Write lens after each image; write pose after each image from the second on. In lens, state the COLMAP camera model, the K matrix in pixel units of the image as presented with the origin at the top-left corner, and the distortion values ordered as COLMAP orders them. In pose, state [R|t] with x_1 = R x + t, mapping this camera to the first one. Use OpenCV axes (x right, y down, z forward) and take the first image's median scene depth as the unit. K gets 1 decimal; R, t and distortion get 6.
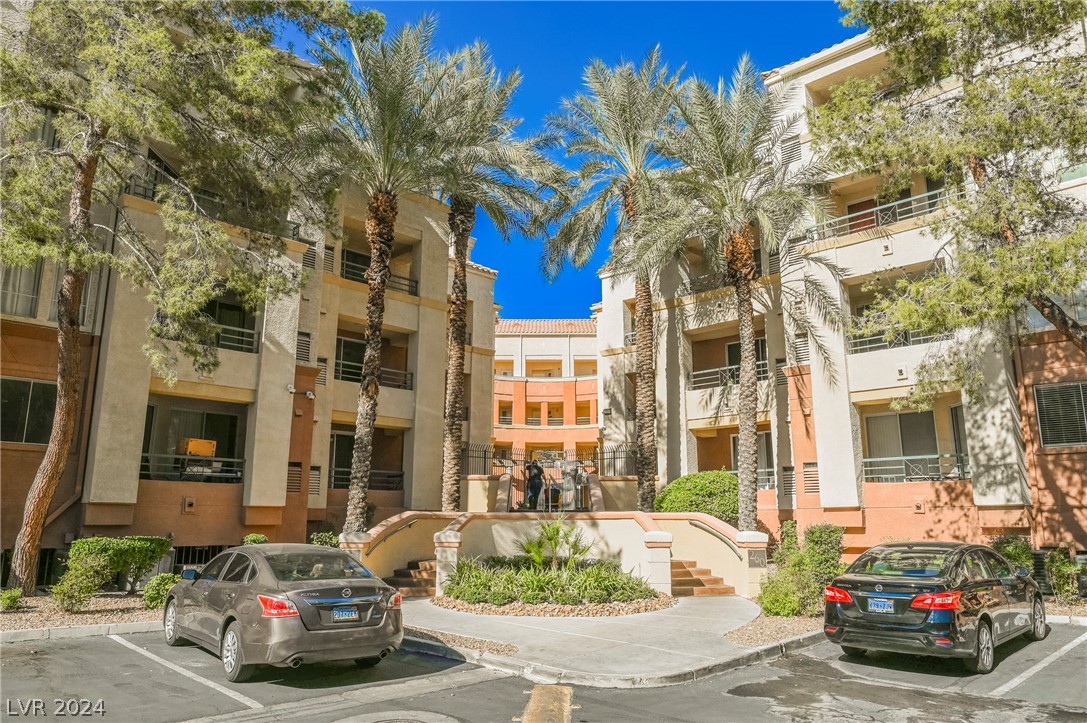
lens RADIAL K [[767.7, 0, 543.2], [0, 767.7, 369.0], [0, 0, 1]] dist [-0.001206, -0.001559]
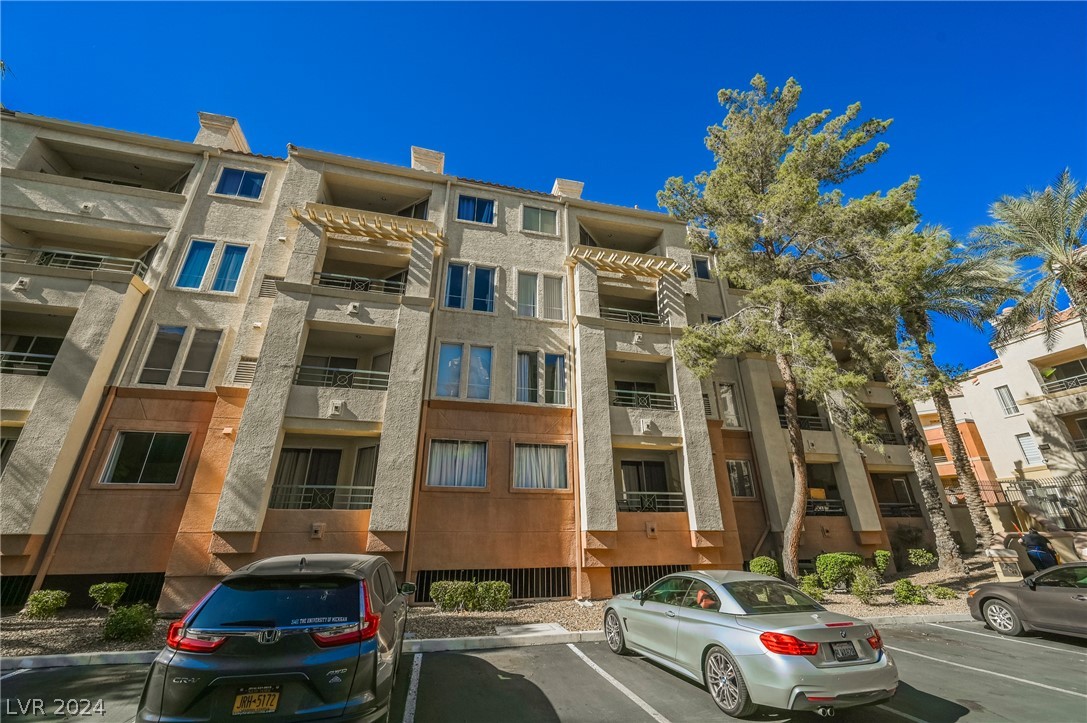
lens RADIAL K [[429.7, 0, 541.2], [0, 429.7, 363.1], [0, 0, 1]] dist [-0.001124, -0.000091]
pose [[0.853574, -0.204459, -0.479175, -0.268972], [0.112094, 0.970305, -0.214343, -0.021245], [0.508770, 0.129245, 0.851146, -0.061909]]
